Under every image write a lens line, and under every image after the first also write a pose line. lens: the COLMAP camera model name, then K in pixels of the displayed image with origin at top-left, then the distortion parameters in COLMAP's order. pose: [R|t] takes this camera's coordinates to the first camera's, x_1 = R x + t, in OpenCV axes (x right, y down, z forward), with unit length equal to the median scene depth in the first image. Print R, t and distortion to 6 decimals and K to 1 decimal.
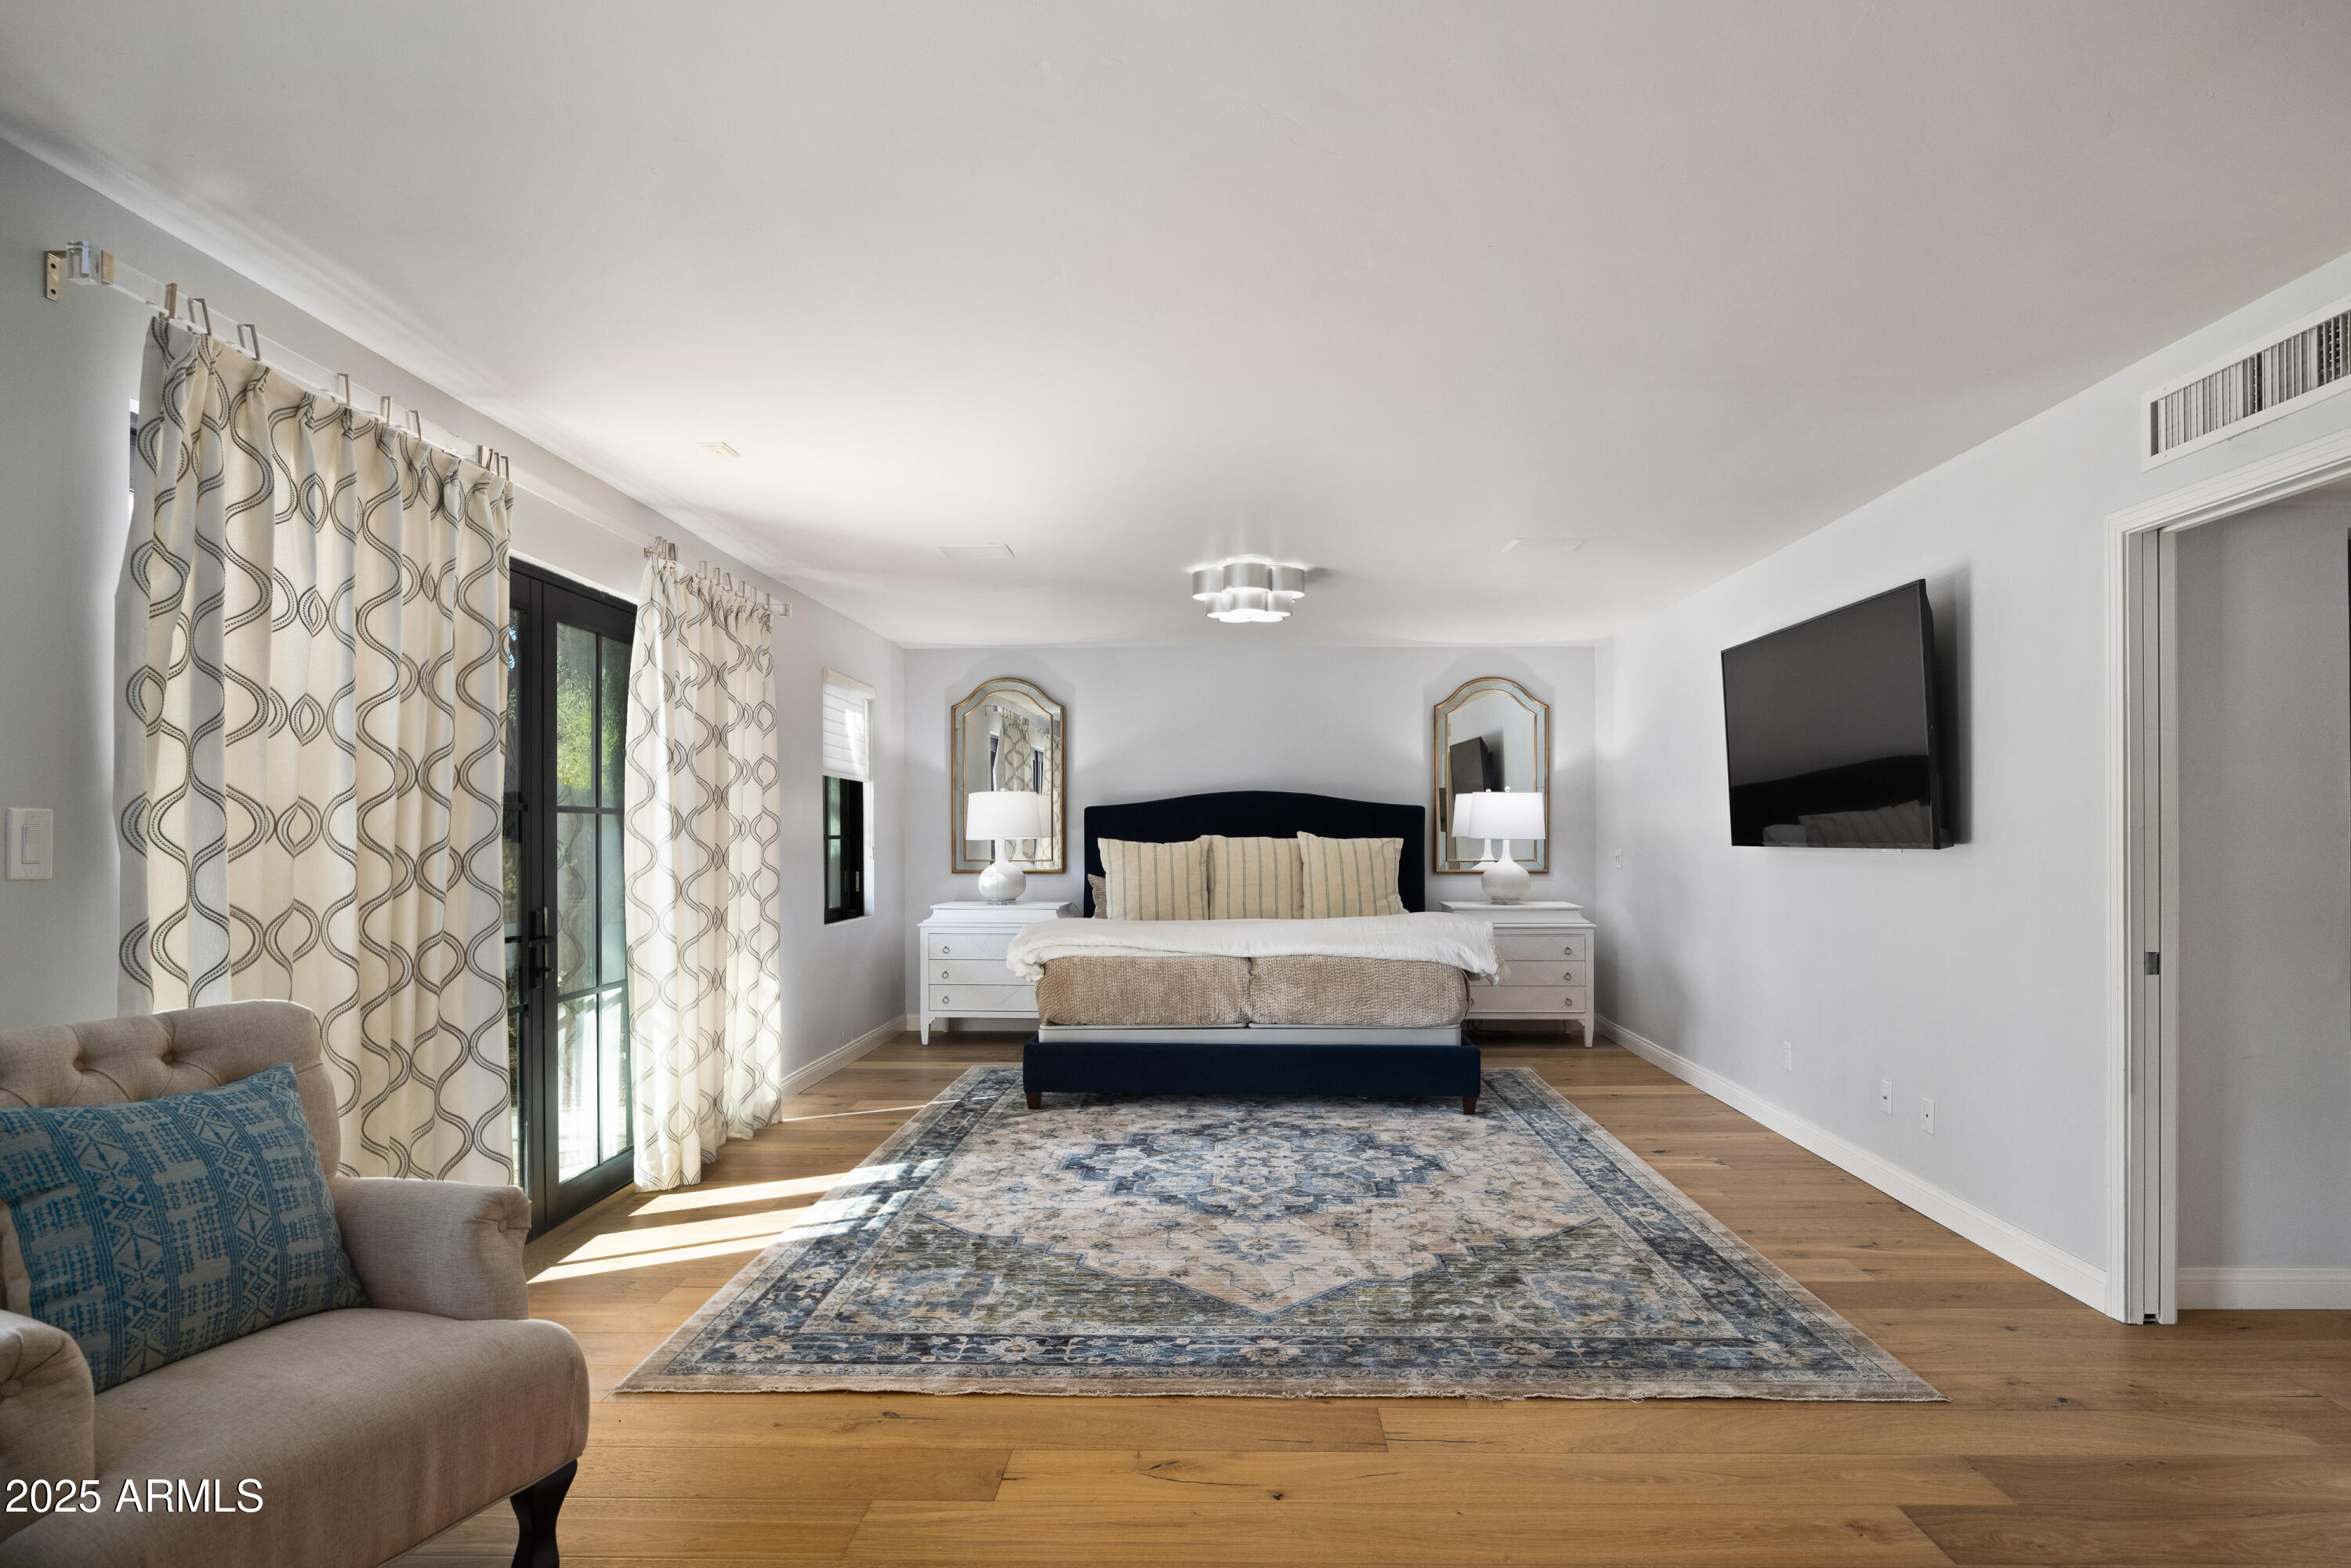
lens RADIAL K [[1216.5, 0, 1180.8], [0, 1216.5, 840.4], [0, 0, 1]] dist [-0.018366, 0.001481]
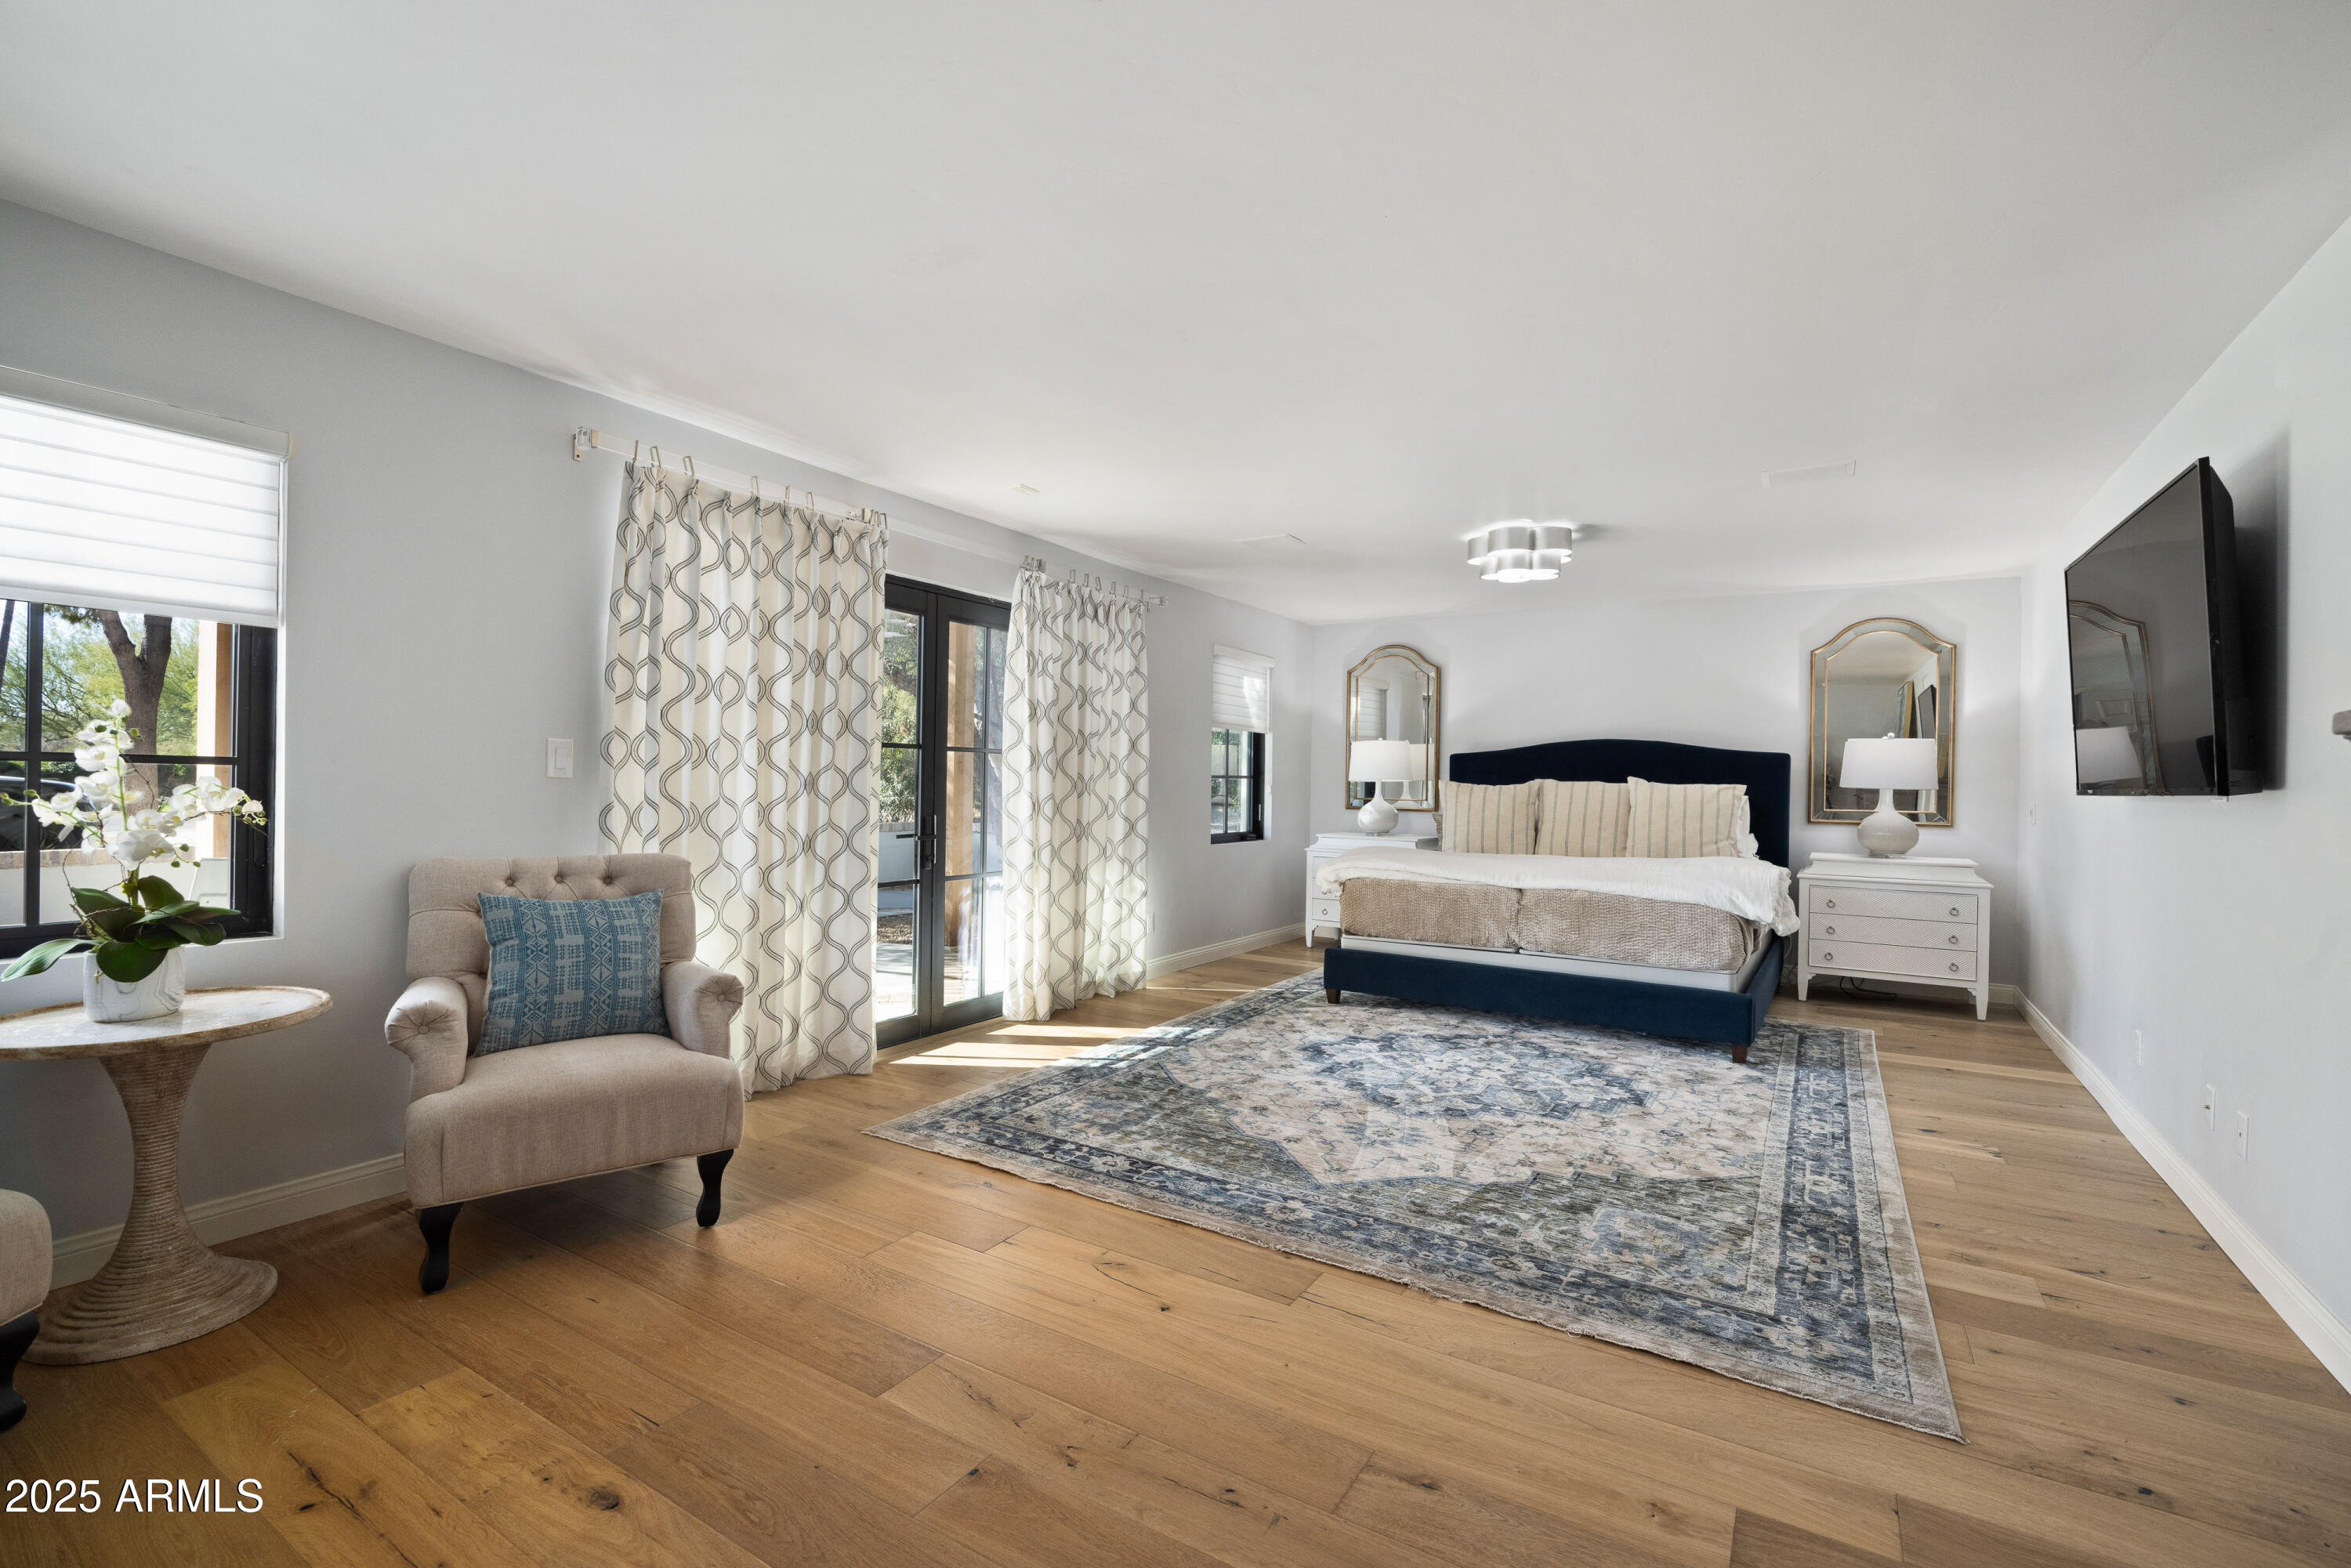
lens RADIAL K [[1020.7, 0, 1175.5], [0, 1020.7, 784.0], [0, 0, 1]] dist [-0.017564, 0.000676]
pose [[0.859196, 0.016309, -0.511386, 0.341430], [-0.020073, 0.999797, -0.001841, 0.013877], [0.511252, 0.011847, 0.859349, 0.077045]]
